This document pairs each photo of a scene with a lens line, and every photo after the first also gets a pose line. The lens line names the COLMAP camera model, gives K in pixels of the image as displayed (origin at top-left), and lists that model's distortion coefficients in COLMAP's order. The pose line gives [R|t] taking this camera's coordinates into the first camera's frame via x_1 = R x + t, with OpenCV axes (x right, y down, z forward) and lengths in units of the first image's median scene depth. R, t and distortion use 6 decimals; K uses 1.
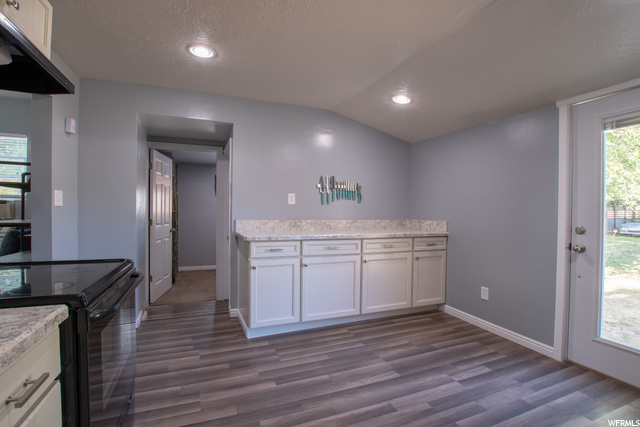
lens RADIAL K [[308.7, 0, 320.0], [0, 308.7, 213.5], [0, 0, 1]] dist [-0.032612, 0.000308]
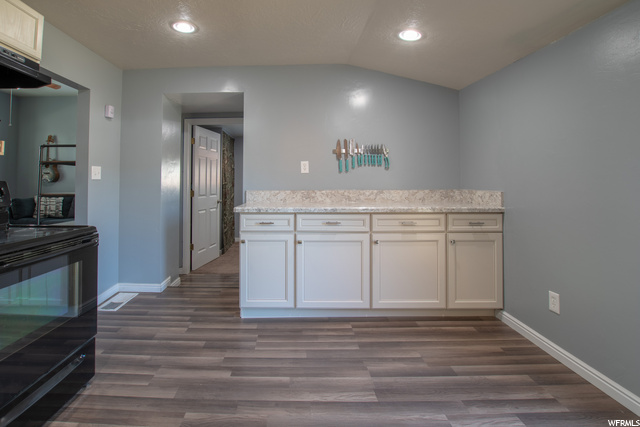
lens RADIAL K [[325.1, 0, 284.8], [0, 325.1, 170.1], [0, 0, 1]] dist [-0.028487, -0.000187]
pose [[0.913322, -0.029846, -0.406142, 0.288080], [0.010982, 0.998753, -0.048698, 0.007956], [0.407090, 0.040017, 0.912511, 0.135634]]
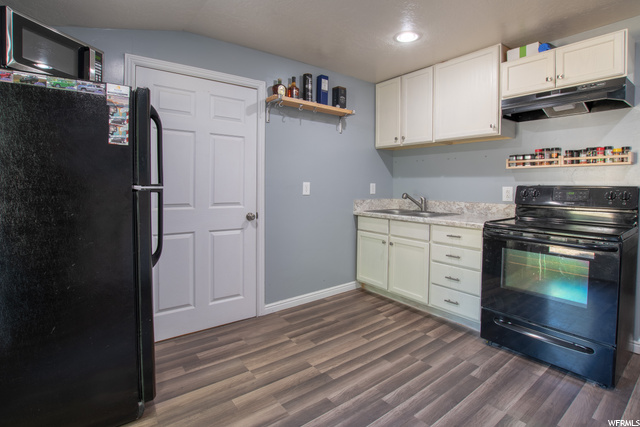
lens RADIAL K [[297.6, 0, 356.2], [0, 297.6, 190.1], [0, 0, 1]] dist [0.000380, 0.000034]
pose [[-0.934519, -0.006977, -0.355846, 0.350336], [-0.014541, 0.999722, 0.018584, -0.006273], [0.355617, 0.022541, -0.934360, 0.978538]]
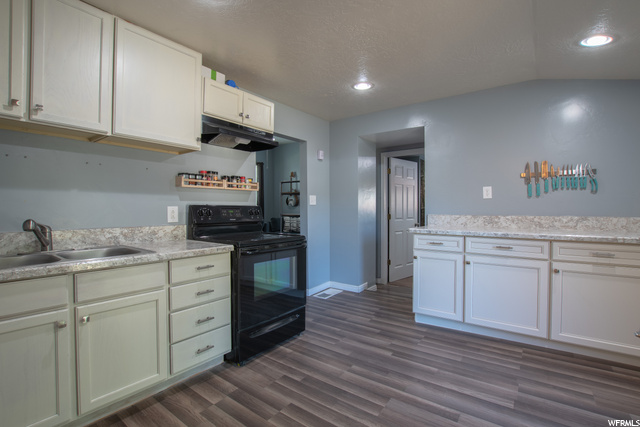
lens RADIAL K [[308.0, 0, 288.6], [0, 308.0, 207.3], [0, 0, 1]] dist [-0.023077, 0.000347]
pose [[0.467873, -0.010842, -0.883729, 0.513643], [0.000274, 0.999926, -0.012123, 0.008531], [0.883796, 0.005430, 0.467841, 0.075840]]
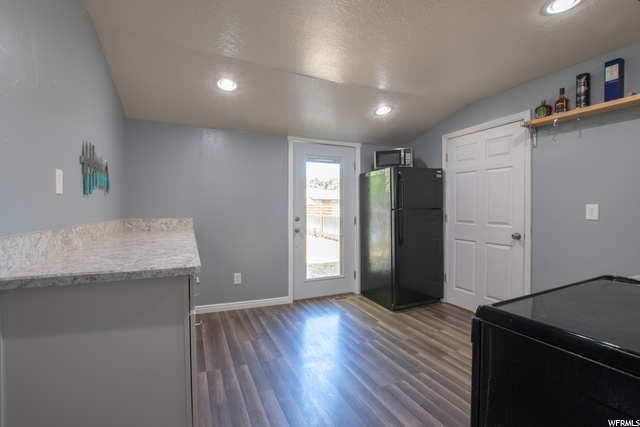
lens RADIAL K [[326.4, 0, 320.0], [0, 326.4, 213.5], [0, 0, 1]] dist [-0.026437, -0.000045]
pose [[-0.118018, -0.023186, 0.992741, -0.693165], [0.005688, 0.999695, 0.024024, -0.011857], [-0.992995, 0.008482, -0.117850, 0.810257]]
